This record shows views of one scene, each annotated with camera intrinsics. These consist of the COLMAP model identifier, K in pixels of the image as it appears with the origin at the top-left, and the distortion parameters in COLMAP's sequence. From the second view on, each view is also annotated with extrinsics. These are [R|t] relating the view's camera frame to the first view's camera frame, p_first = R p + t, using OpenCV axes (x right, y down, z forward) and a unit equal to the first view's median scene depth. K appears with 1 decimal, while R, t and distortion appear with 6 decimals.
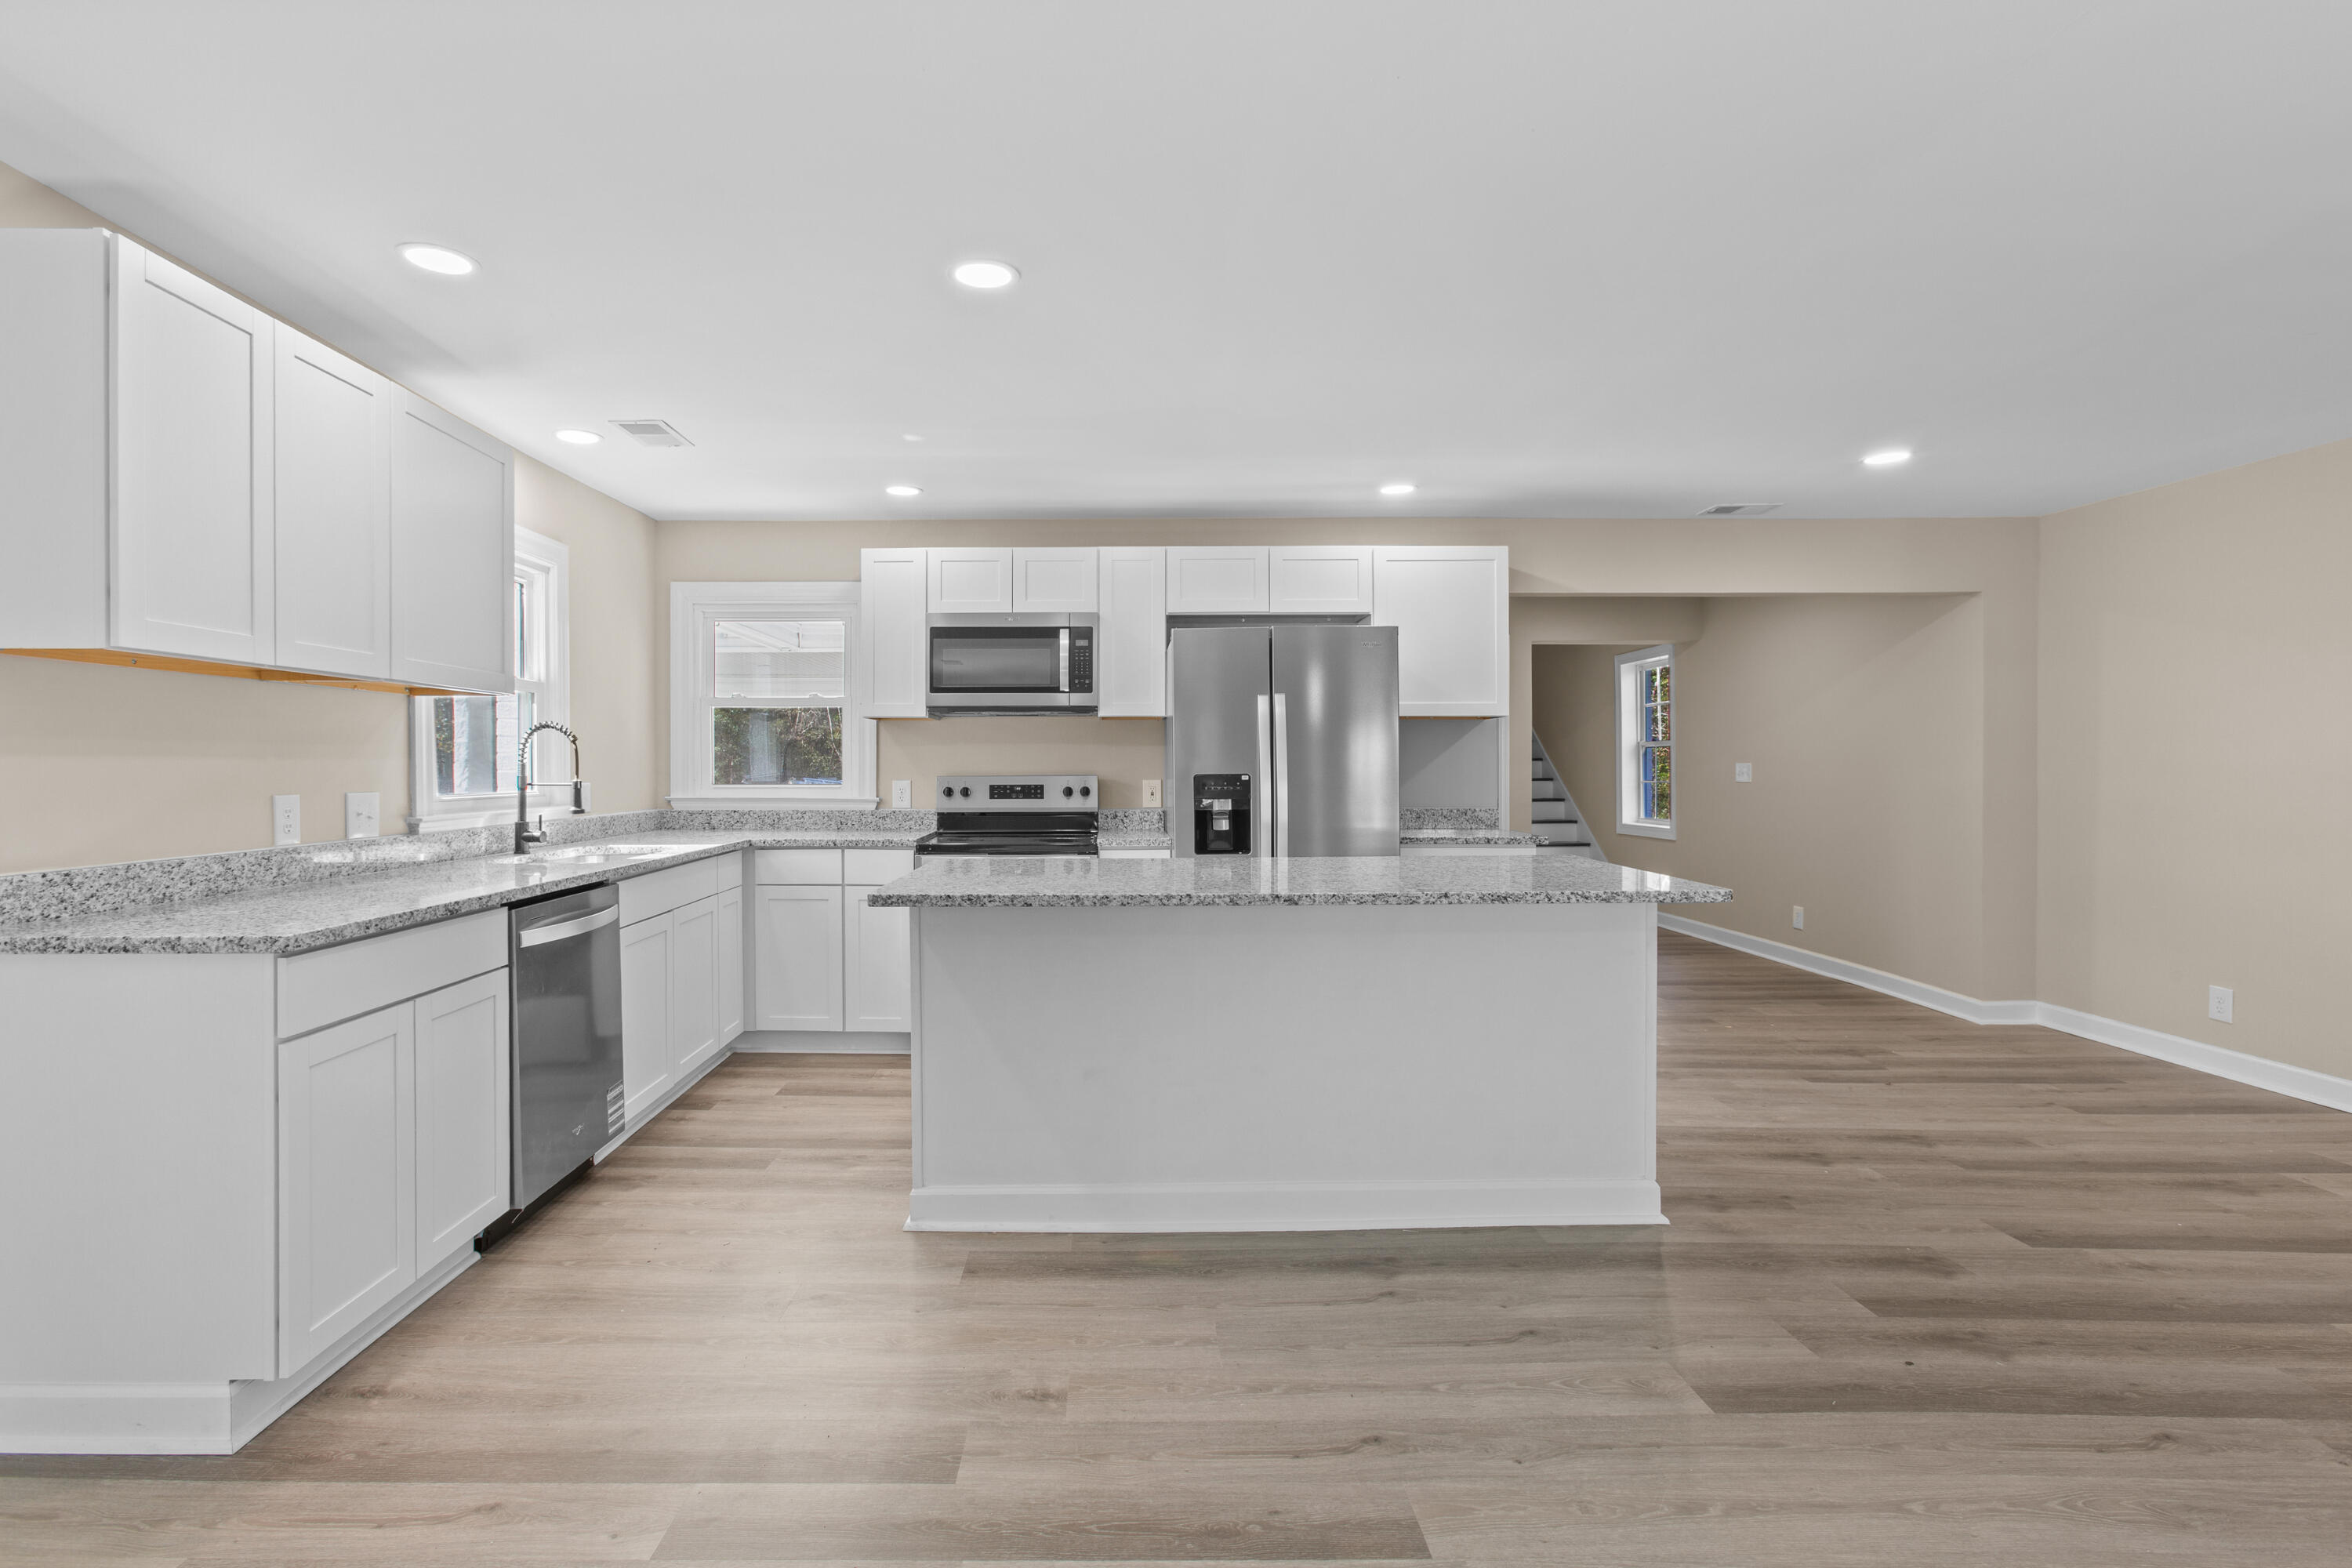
lens RADIAL K [[1097.6, 0, 1091.0], [0, 1097.6, 770.9], [0, 0, 1]] dist [0.000867, -0.000884]
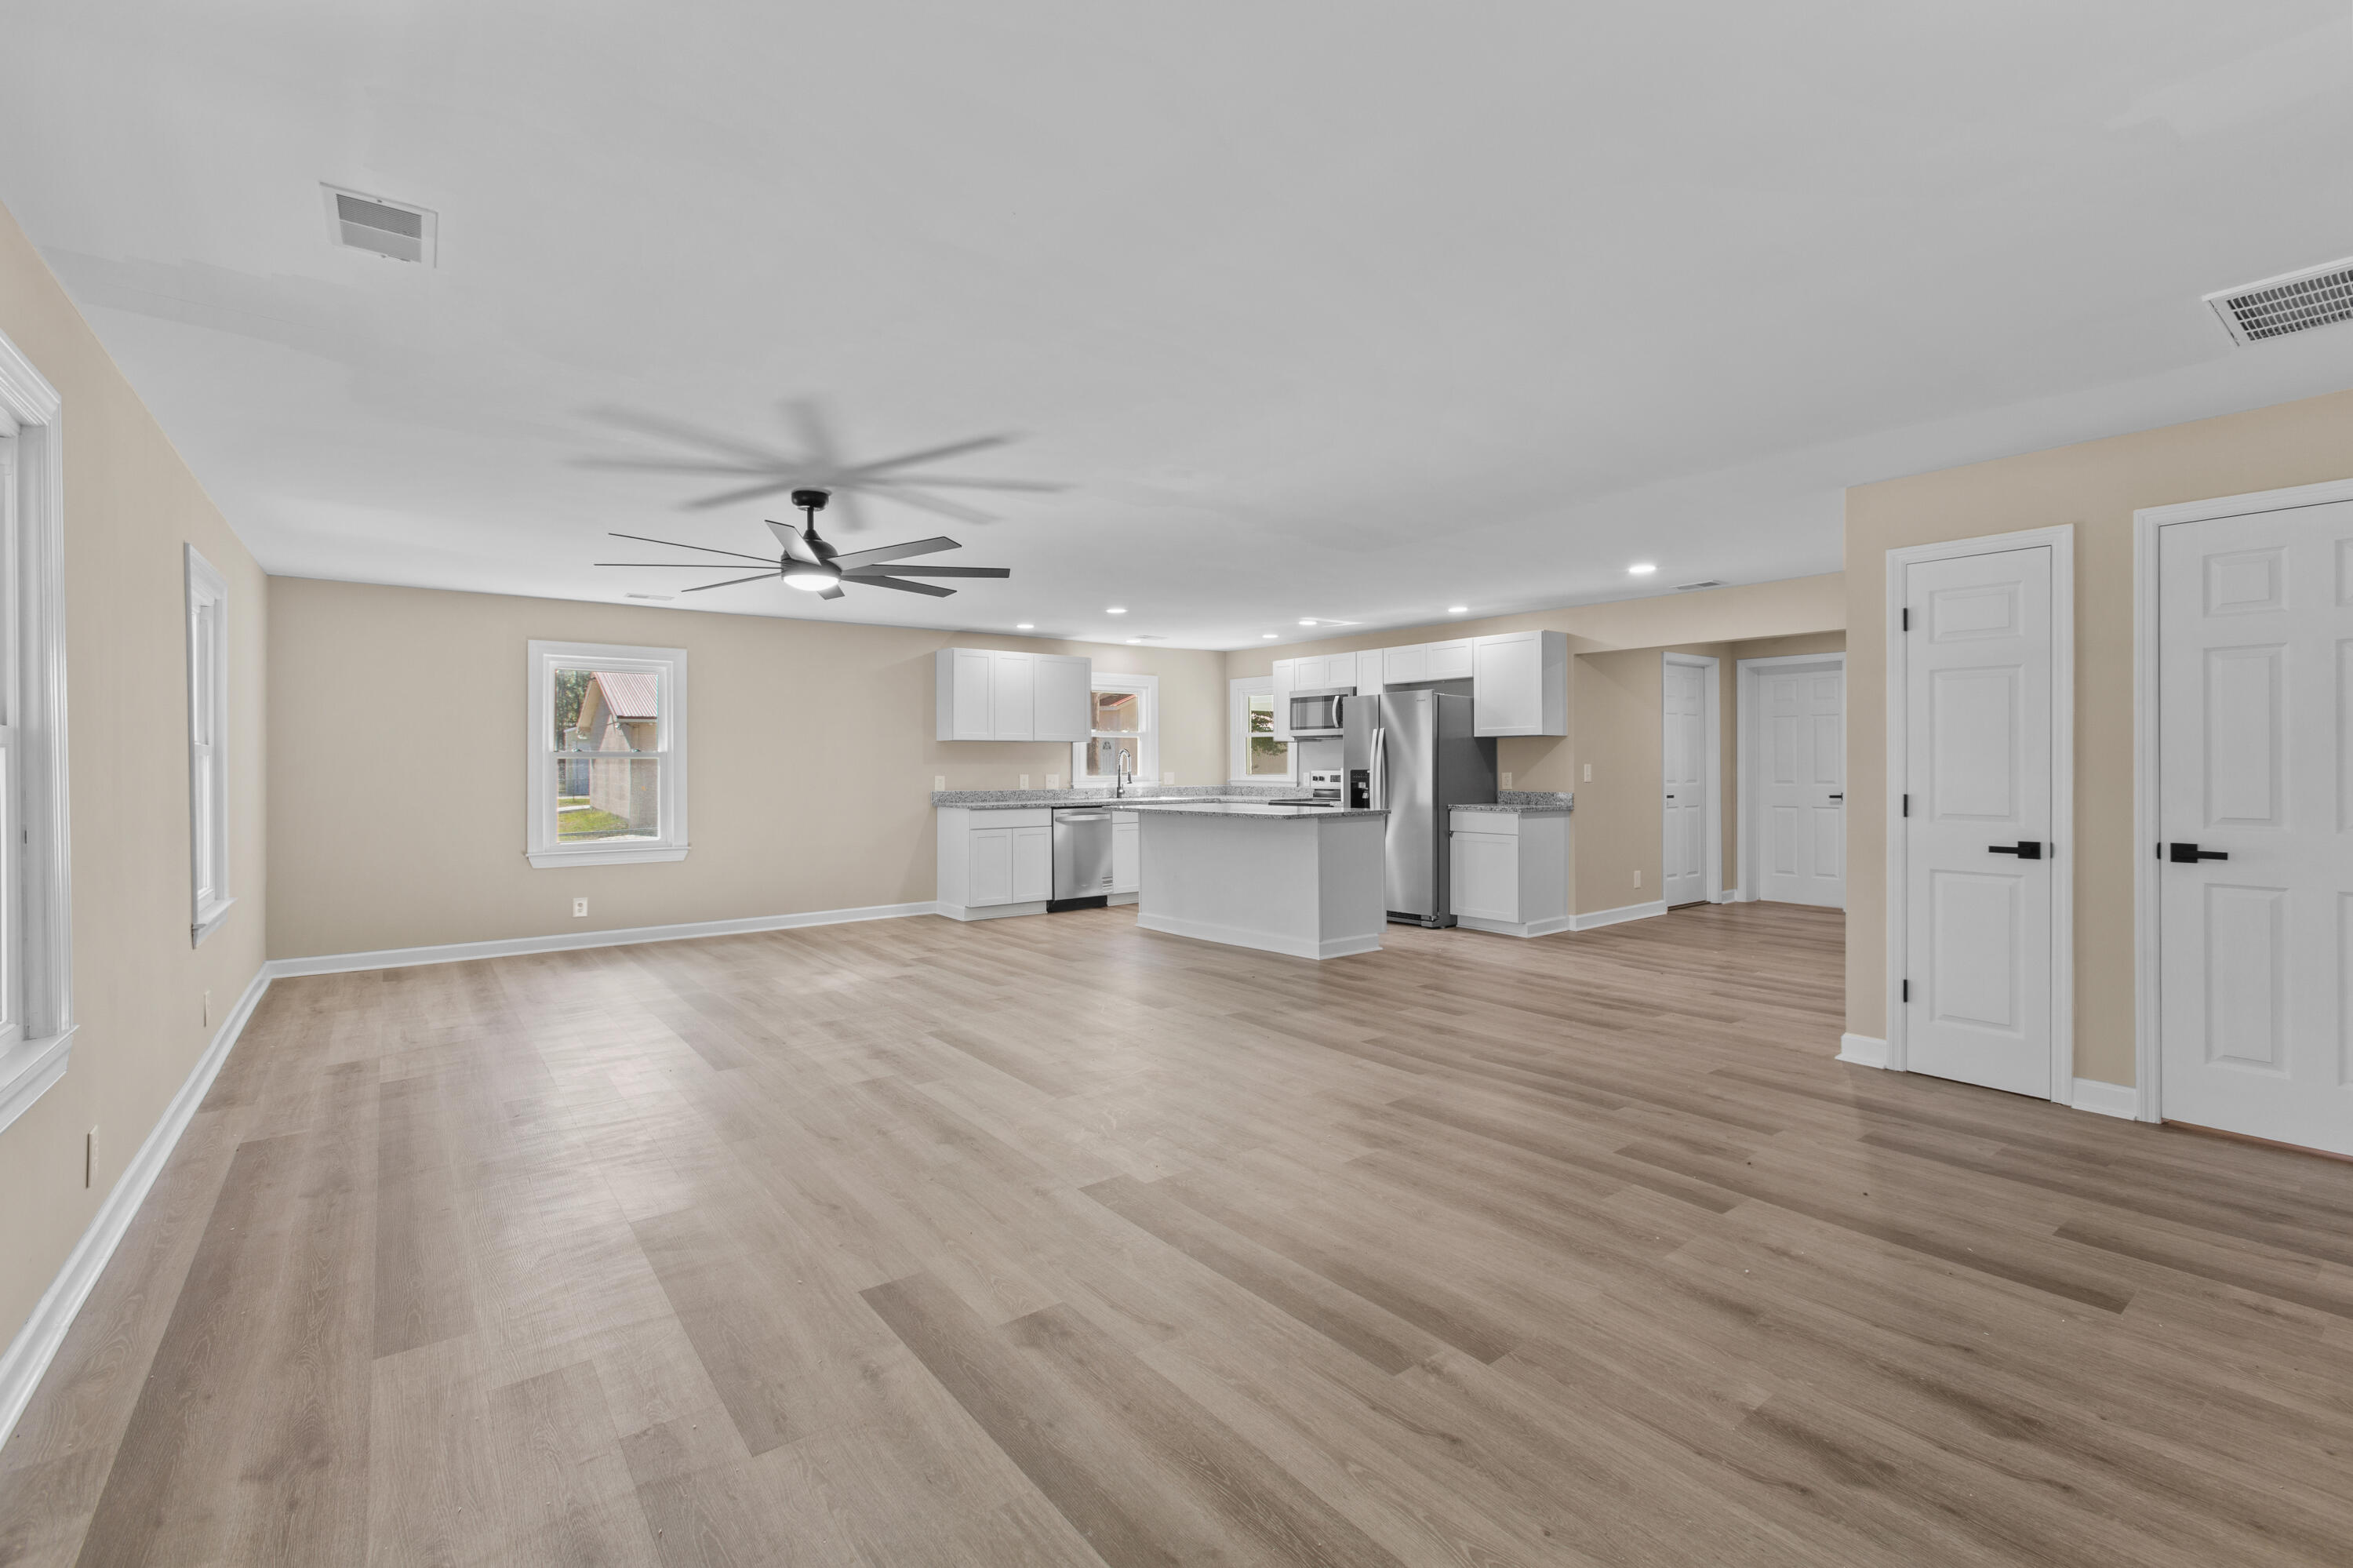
lens RADIAL K [[1057.4, 0, 1185.2], [0, 1057.4, 763.0], [0, 0, 1]] dist [-0.000142, 0.000432]
pose [[0.618277, -0.002367, -0.785957, 2.232908], [-0.000602, 0.999994, -0.003485, -0.003443], [0.785960, 0.002628, 0.618272, -0.668290]]
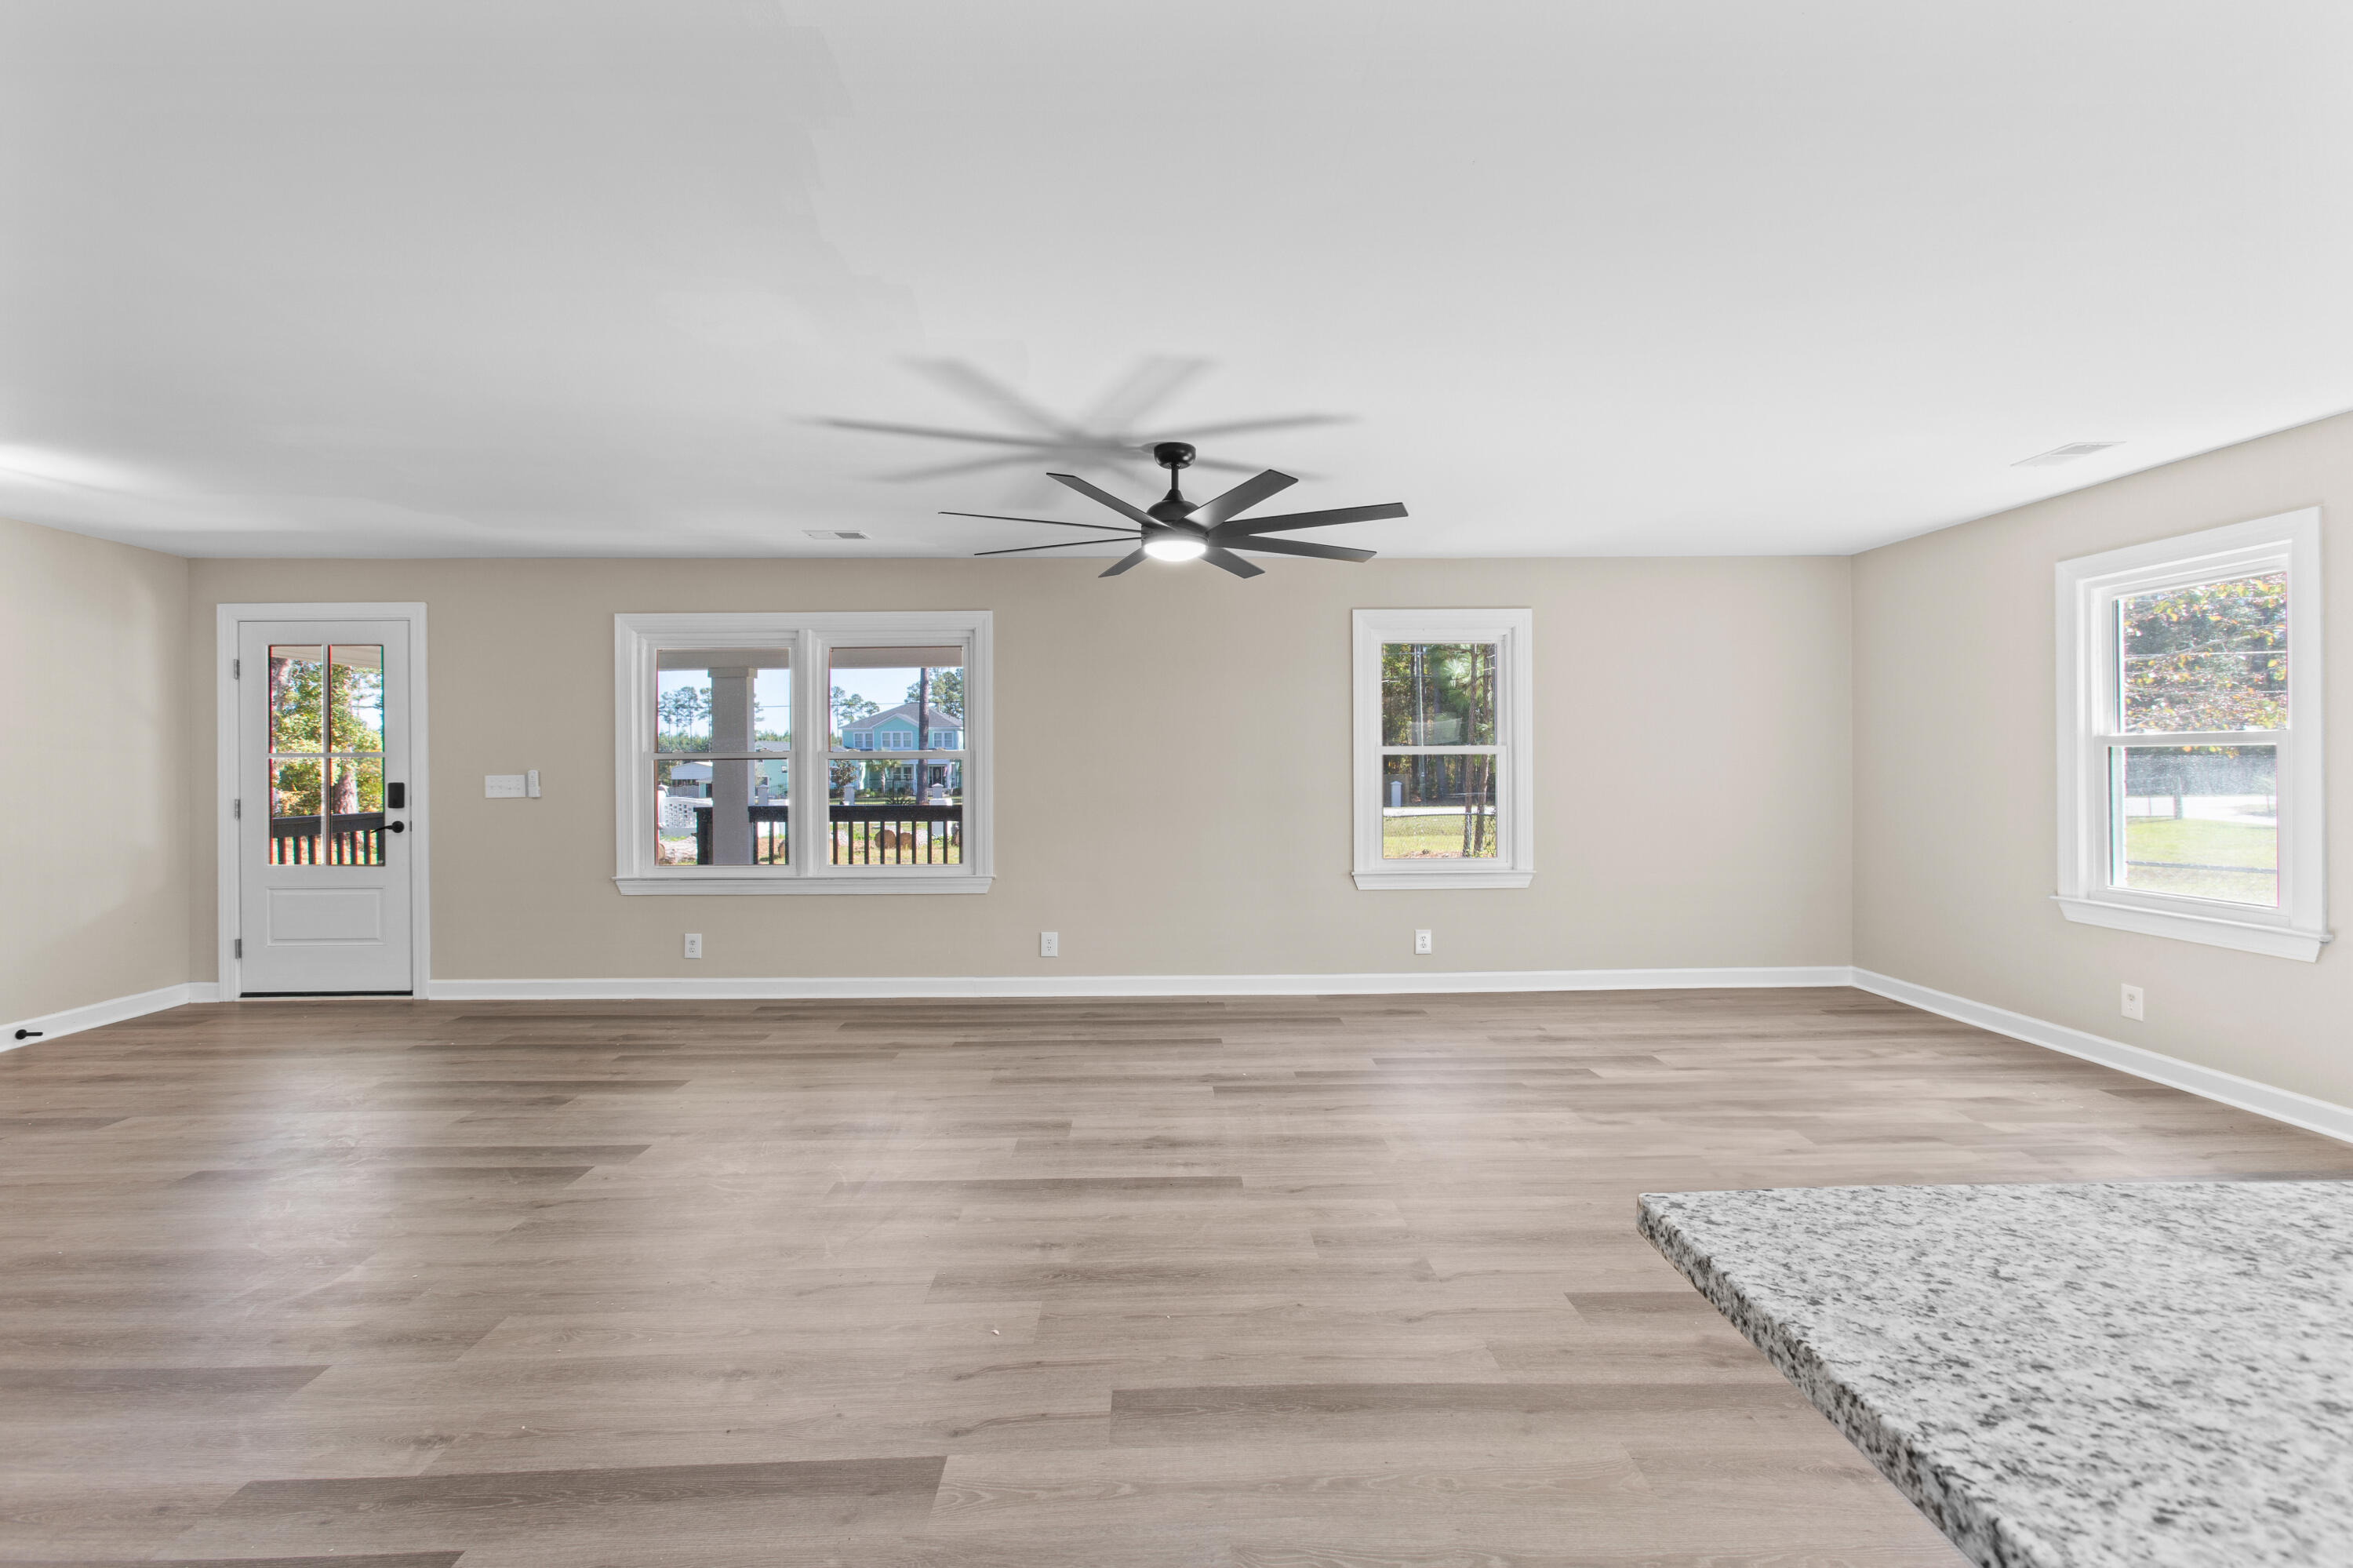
lens RADIAL K [[1026.2, 0, 1166.2], [0, 1026.2, 763.1], [0, 0, 1]] dist [-0.002259, -0.000006]
pose [[-0.999469, 0.006093, -0.032012, 0.686621], [0.005948, 0.999972, 0.004635, -0.013892], [0.032039, 0.004442, -0.999477, 1.198054]]
